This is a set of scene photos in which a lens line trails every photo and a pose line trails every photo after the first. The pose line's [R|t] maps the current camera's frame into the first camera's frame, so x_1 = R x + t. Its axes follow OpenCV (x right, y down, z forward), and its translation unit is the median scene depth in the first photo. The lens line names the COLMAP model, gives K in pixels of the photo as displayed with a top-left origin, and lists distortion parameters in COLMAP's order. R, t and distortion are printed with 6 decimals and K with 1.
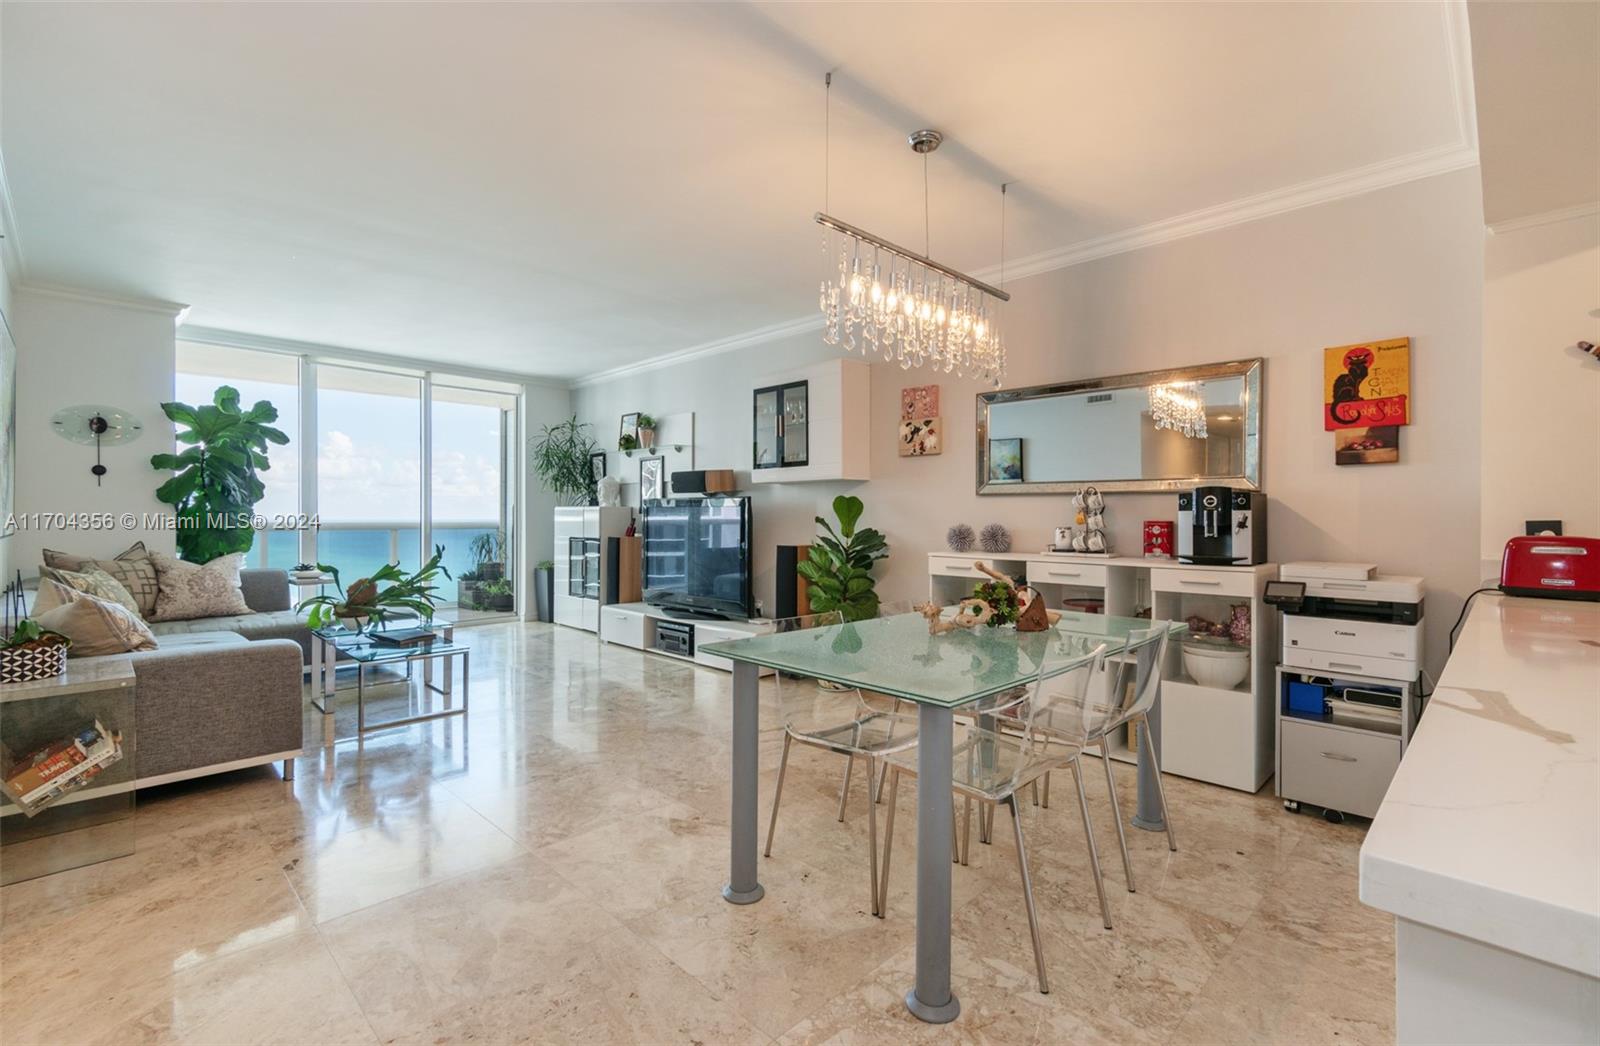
lens RADIAL K [[716.2, 0, 813.6], [0, 716.2, 514.4], [0, 0, 1]] dist [-0.002800, -0.000186]
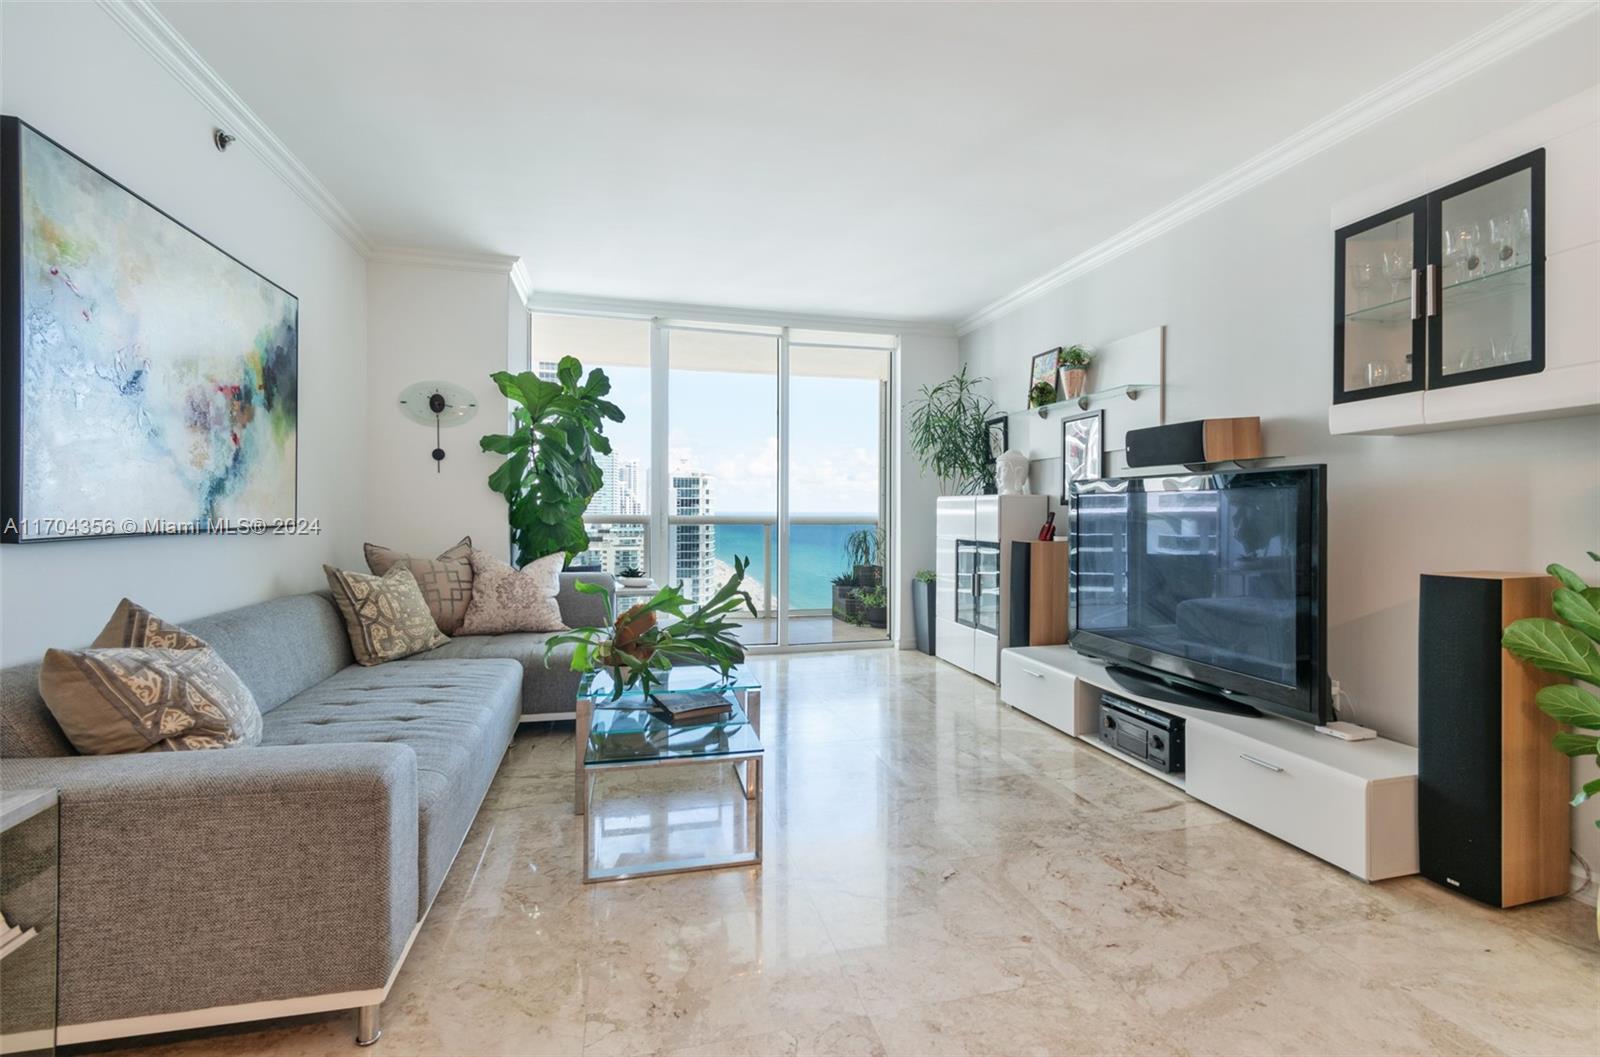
lens RADIAL K [[732.7, 0, 805.4], [0, 732.7, 513.7], [0, 0, 1]] dist [0.004656, -0.003026]
pose [[0.854847, 0.003155, -0.518871, -0.125937], [-0.000822, 0.999988, 0.004727, 0.005227], [0.518880, -0.003614, 0.854840, 0.410688]]
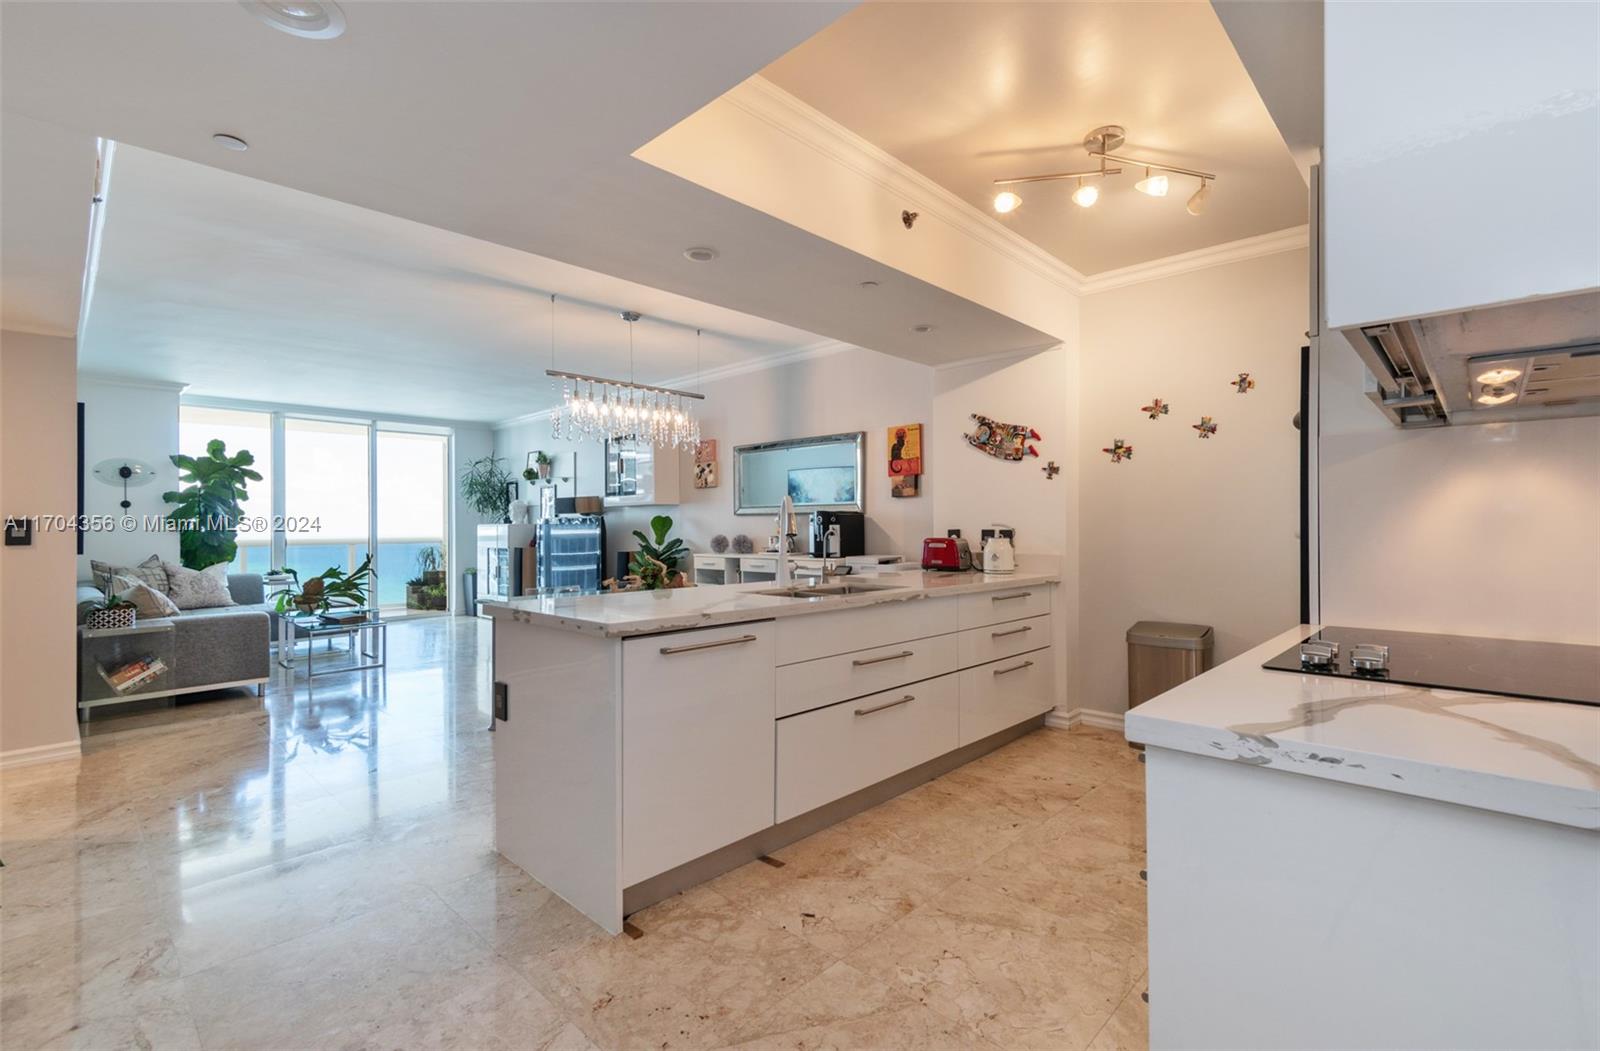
lens RADIAL K [[732.7, 0, 822.0], [0, 732.7, 515.0], [0, 0, 1]] dist [0.004656, -0.003026]
pose [[0.999799, -0.012233, 0.015867, 0.311455], [0.012454, 0.999826, -0.013864, -0.003003], [-0.015694, 0.014059, 0.999778, -0.417947]]
